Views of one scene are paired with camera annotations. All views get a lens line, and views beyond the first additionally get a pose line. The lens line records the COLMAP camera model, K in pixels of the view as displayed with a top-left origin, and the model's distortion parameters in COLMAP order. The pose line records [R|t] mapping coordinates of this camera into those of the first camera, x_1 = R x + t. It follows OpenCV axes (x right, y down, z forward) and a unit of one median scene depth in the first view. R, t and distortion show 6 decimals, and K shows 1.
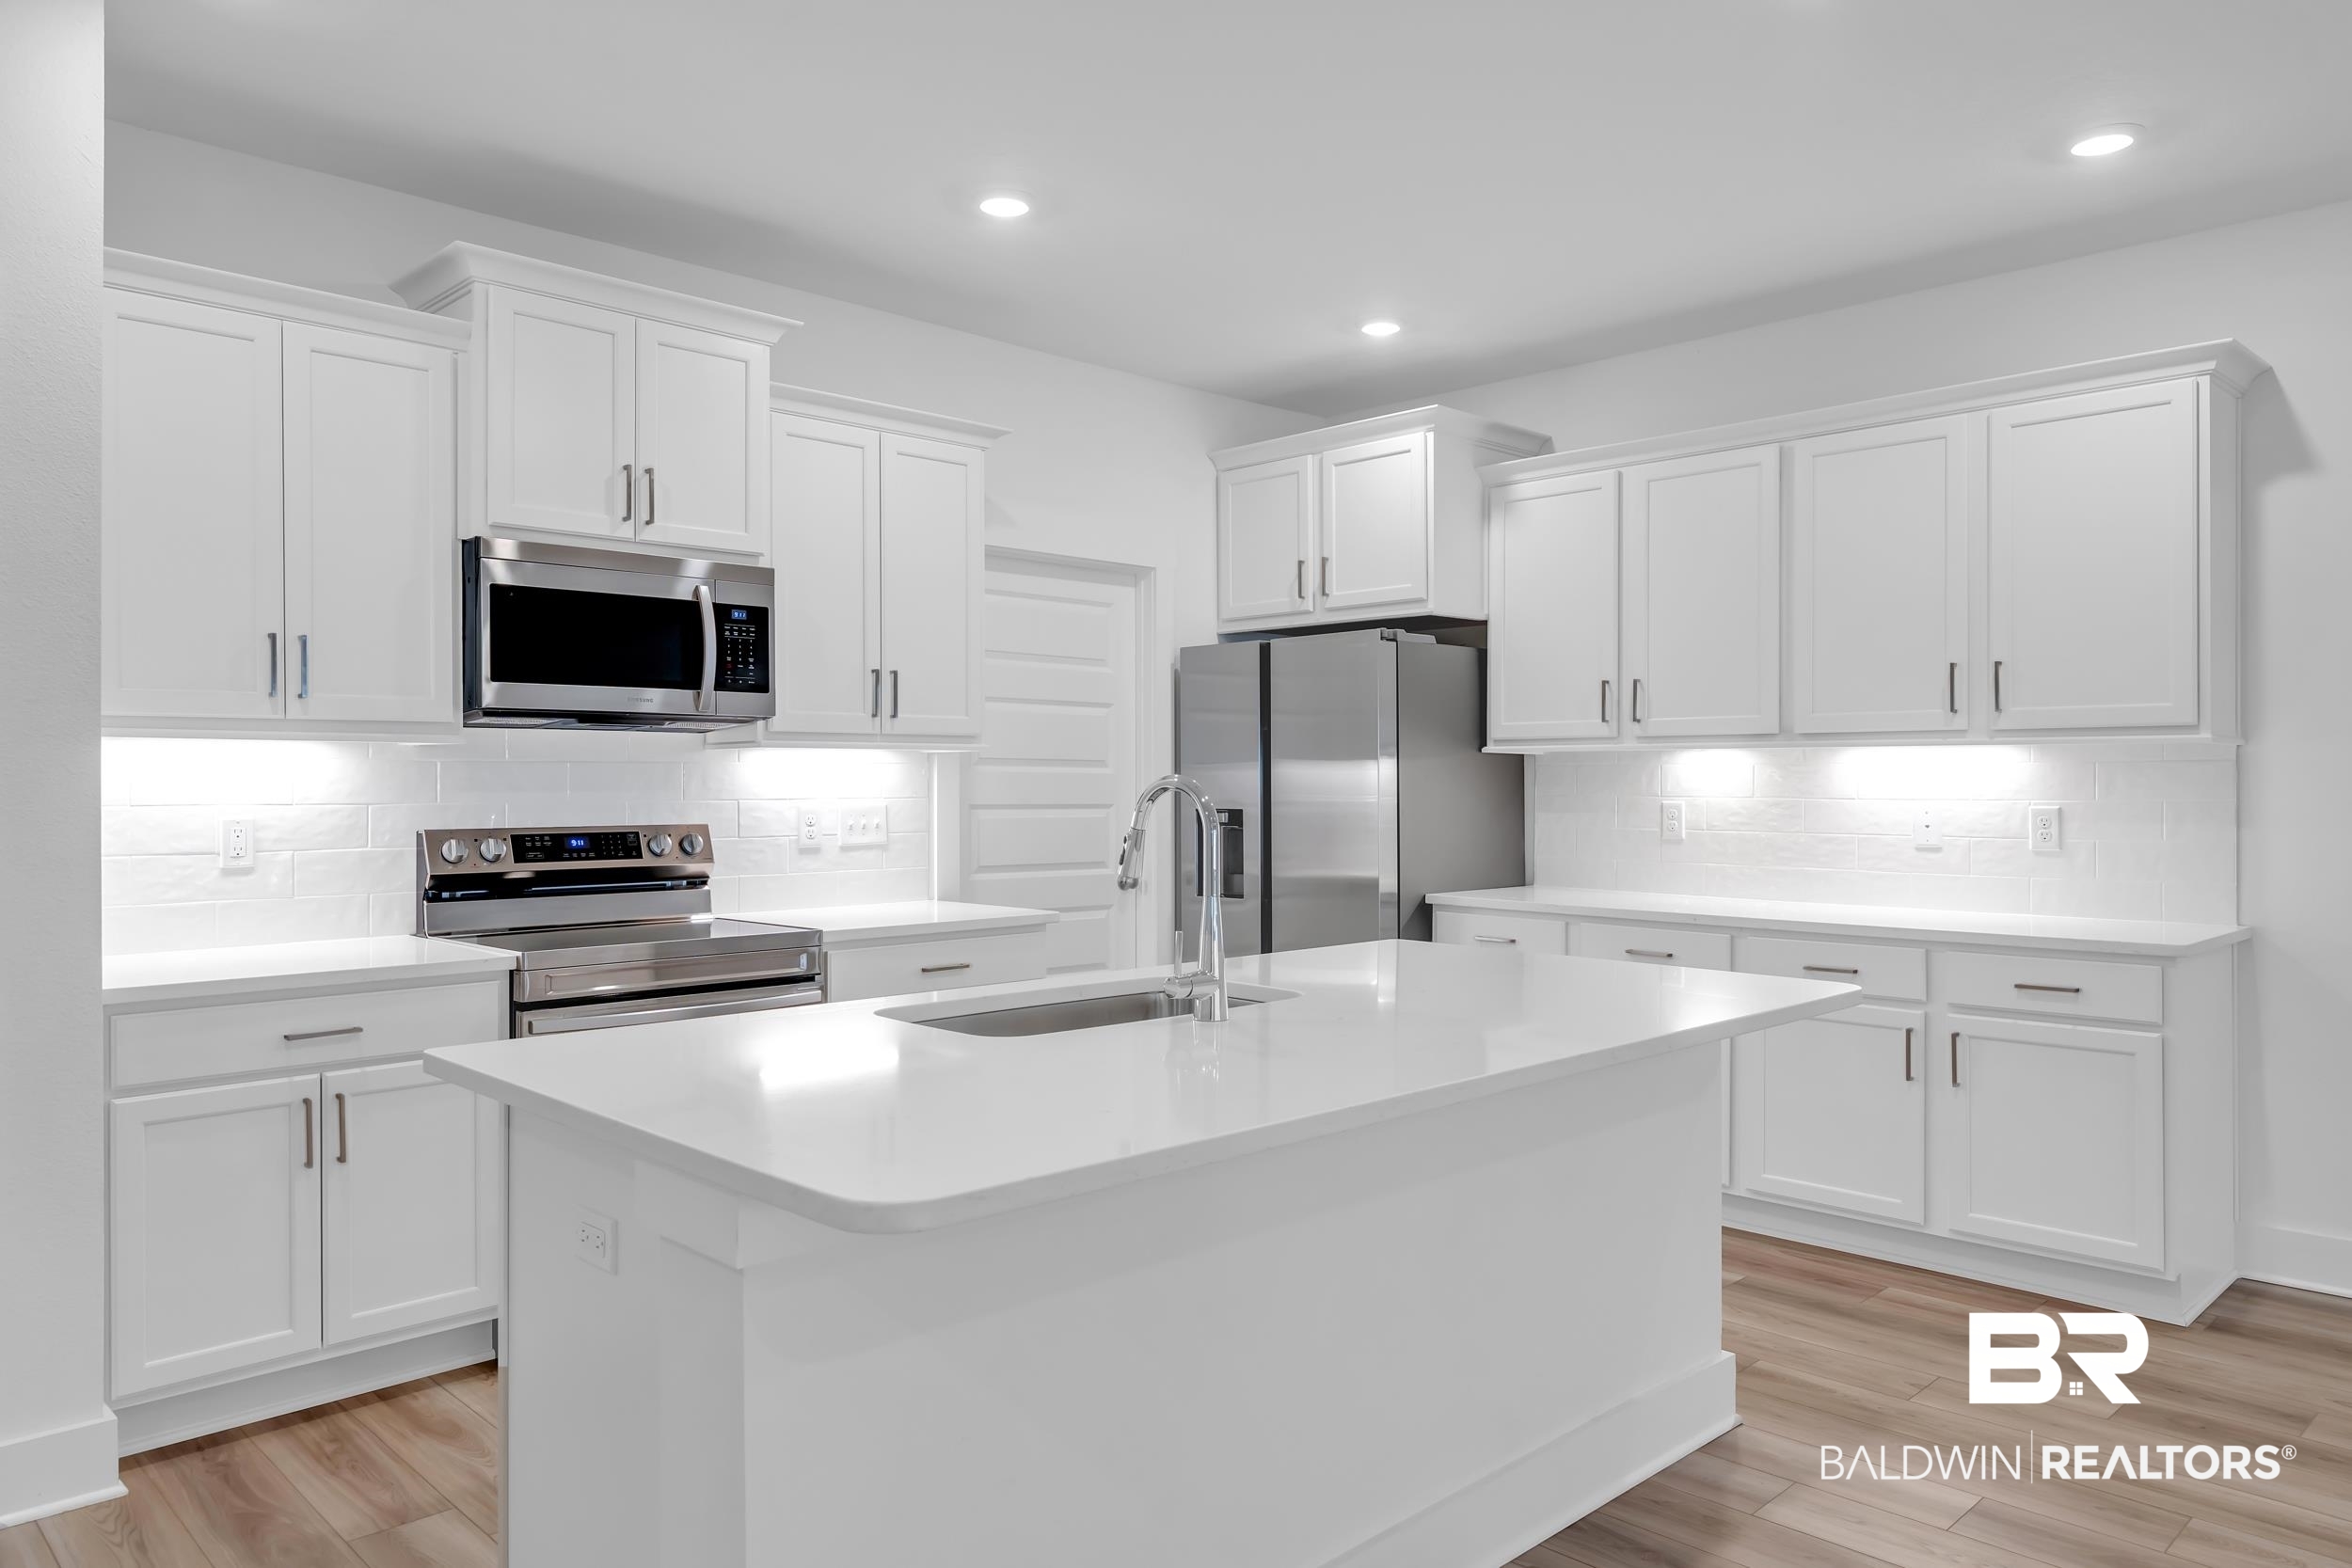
lens RADIAL K [[1570.0, 0, 1180.4], [0, 1570.0, 776.6], [0, 0, 1]] dist [0.004073, 0.001589]
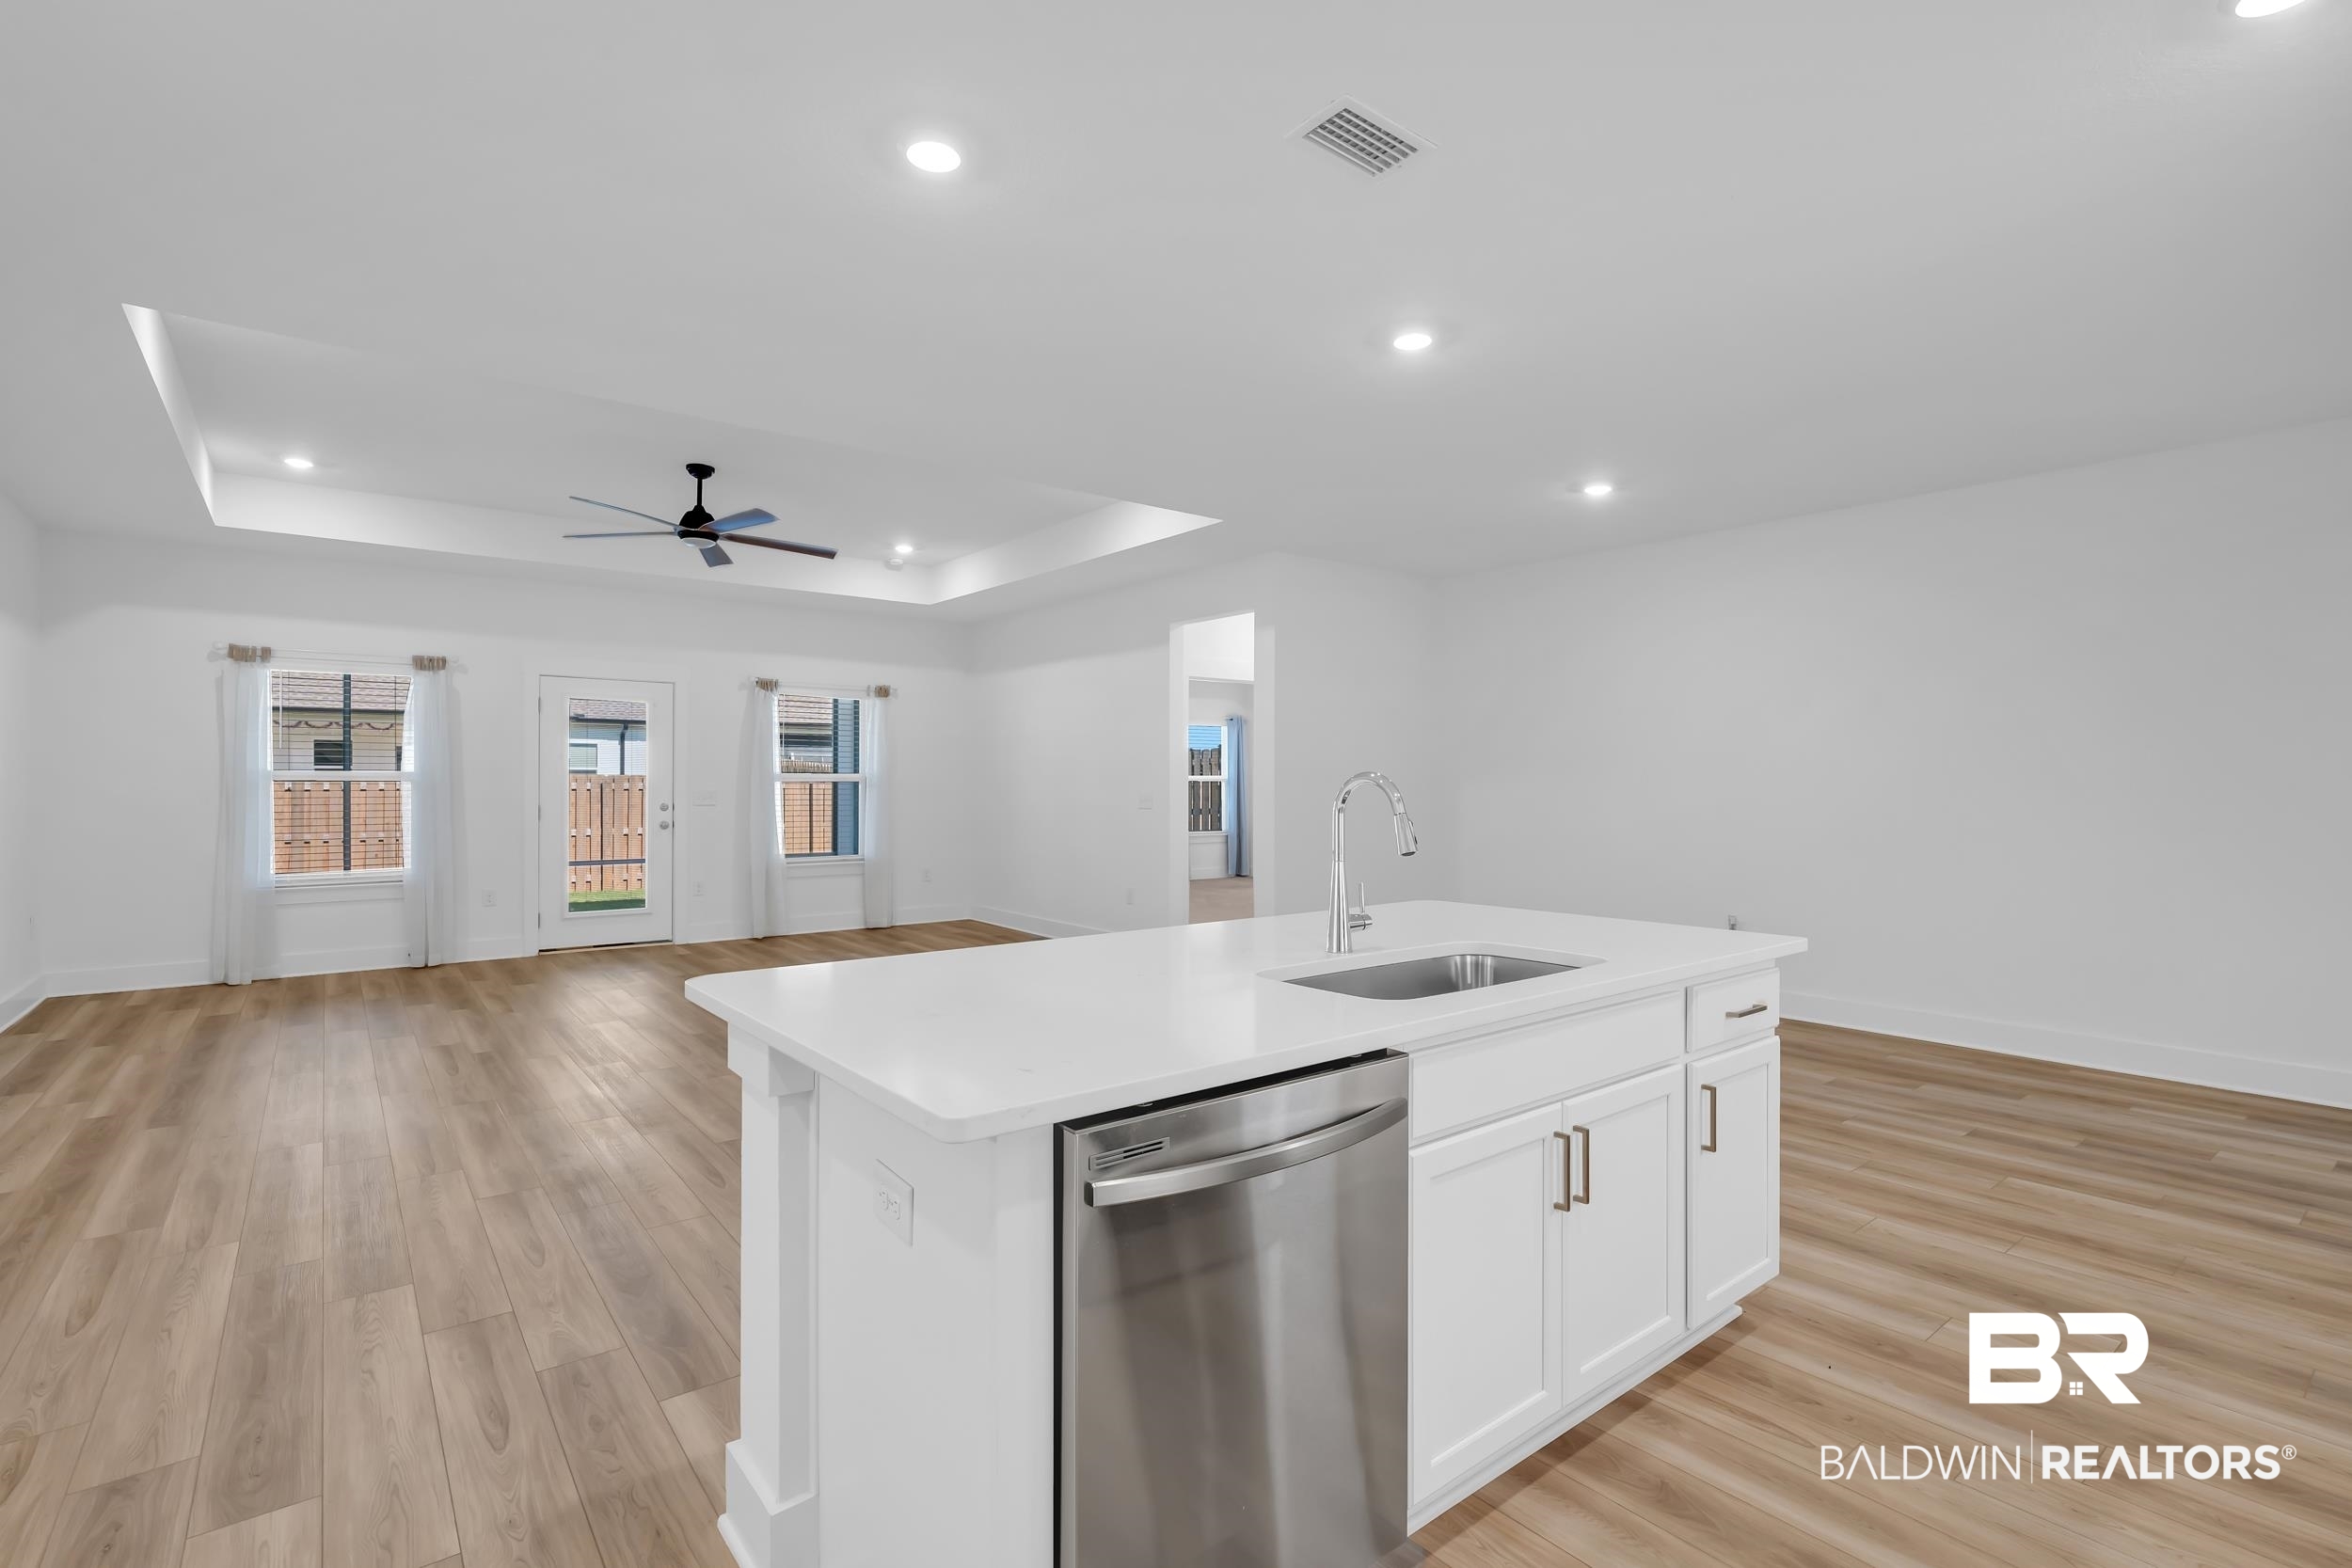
lens RADIAL K [[1079.3, 0, 1187.8], [0, 1079.3, 827.2], [0, 0, 1]] dist [-0.000575, -0.000237]
pose [[-0.995109, -0.006654, 0.098560, 0.033201], [-0.003031, 0.999316, 0.036863, 0.006733], [-0.098738, 0.036384, -0.994448, 1.057099]]
